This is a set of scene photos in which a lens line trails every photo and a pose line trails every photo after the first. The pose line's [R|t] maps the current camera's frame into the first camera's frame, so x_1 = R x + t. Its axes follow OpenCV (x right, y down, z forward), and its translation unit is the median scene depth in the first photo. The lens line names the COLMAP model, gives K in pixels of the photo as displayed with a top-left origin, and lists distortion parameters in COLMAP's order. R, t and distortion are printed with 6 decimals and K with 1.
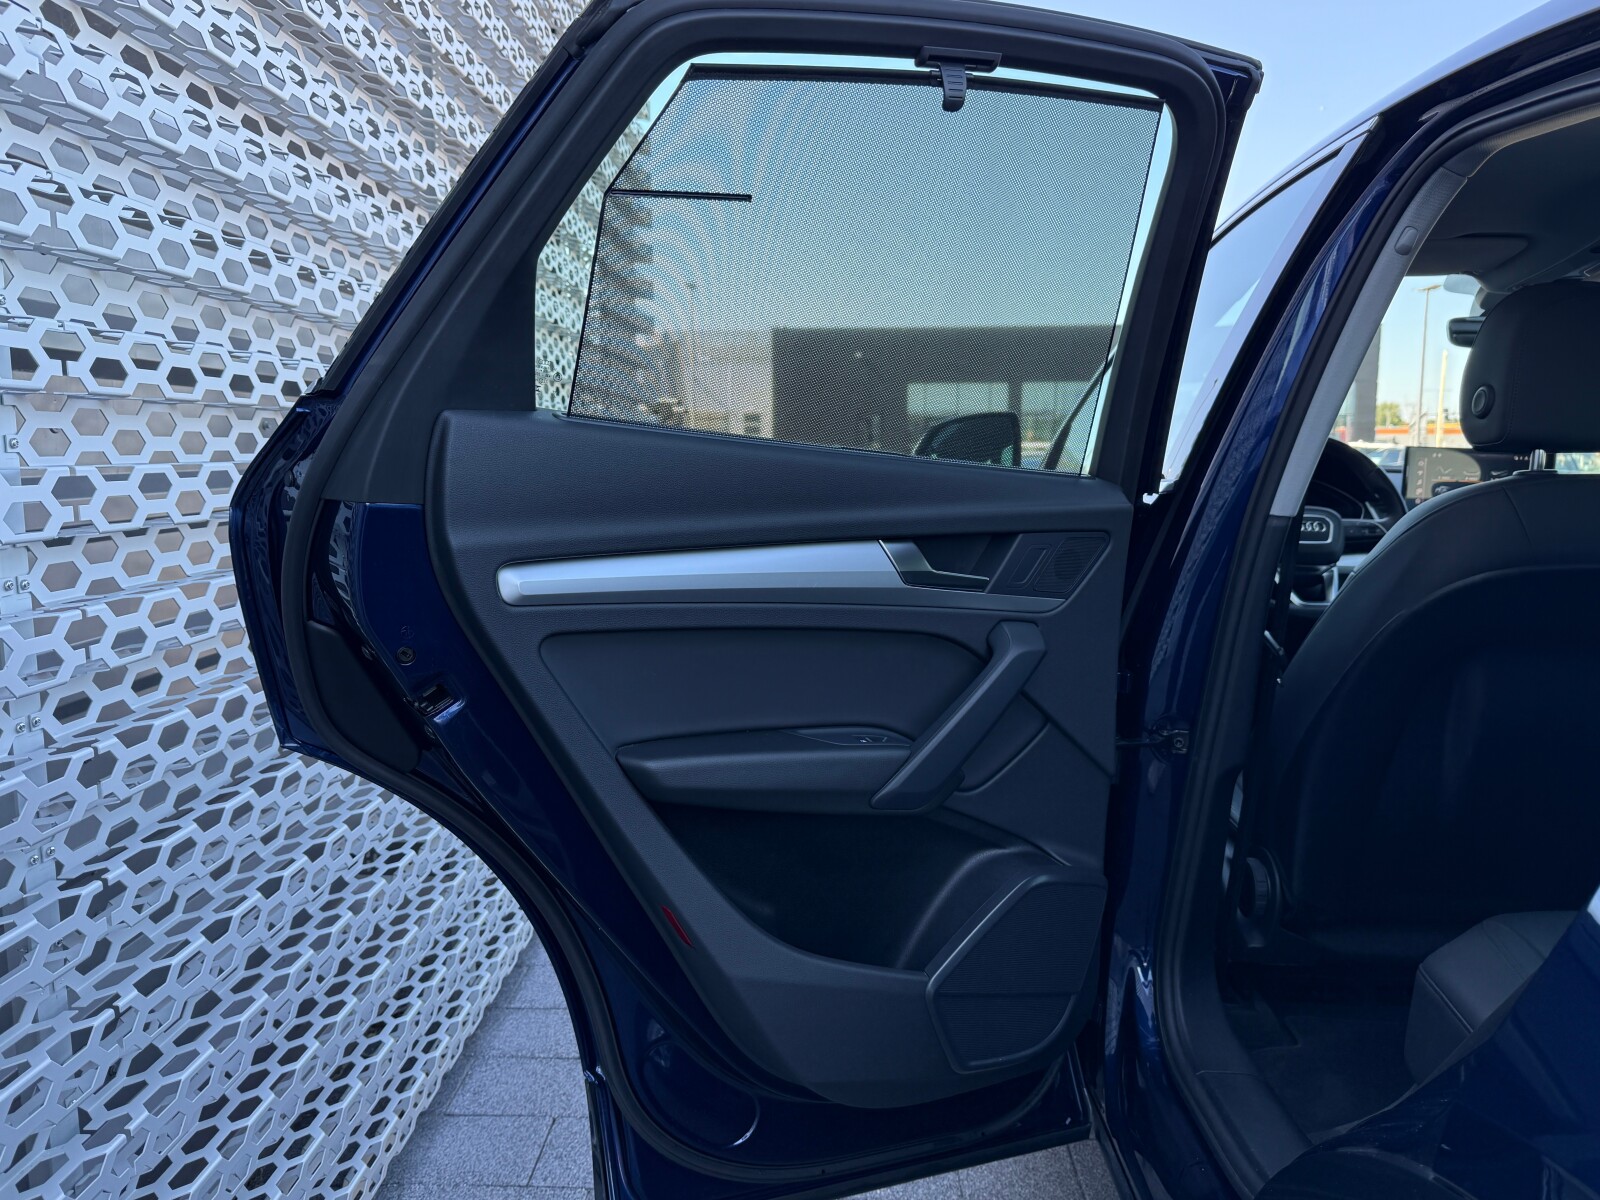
lens RADIAL K [[1167.4, 0, 800.6], [0, 1167.4, 597.5], [0, 0, 1]] dist [-0.000054, -0.000537]
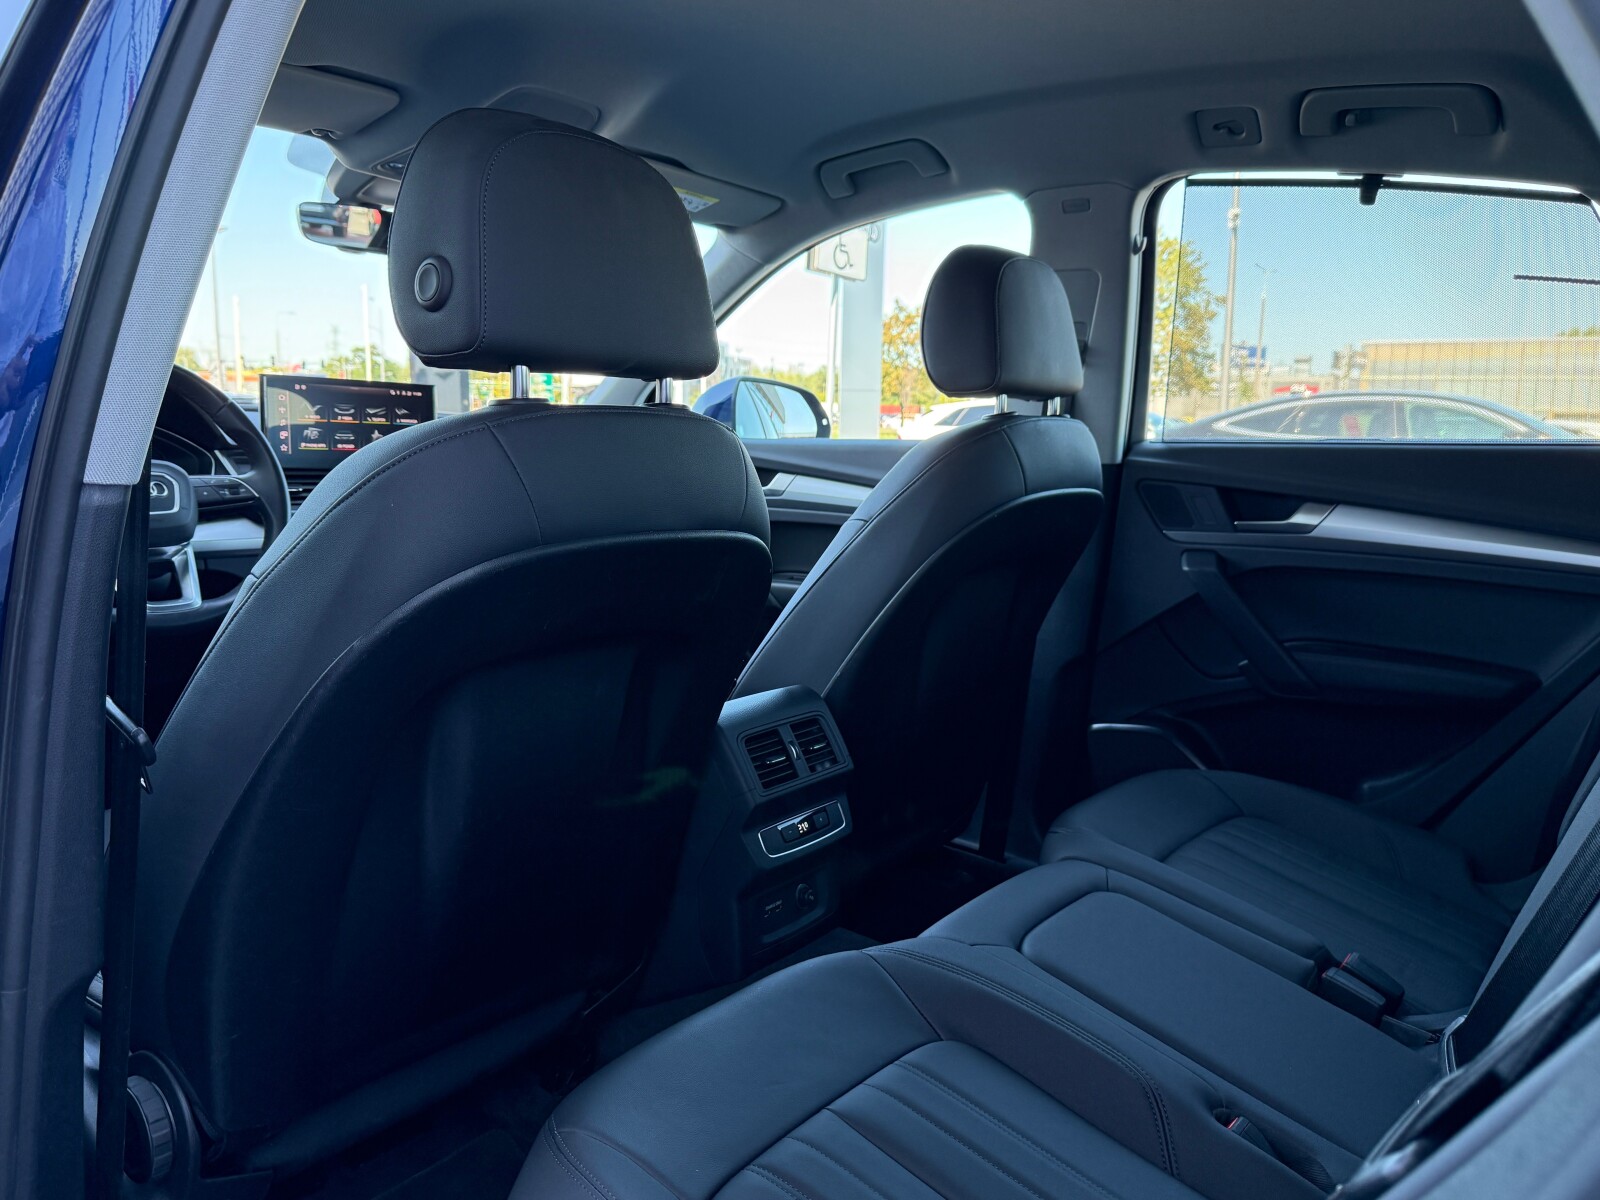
lens RADIAL K [[1183.1, 0, 795.8], [0, 1183.1, 597.9], [0, 0, 1]] dist [0.054176, -0.114886]
pose [[0.600224, -0.121952, 0.790480, 0.140895], [0.088138, 0.992374, 0.086175, -0.031183], [-0.794961, 0.017947, 0.606395, 0.359112]]
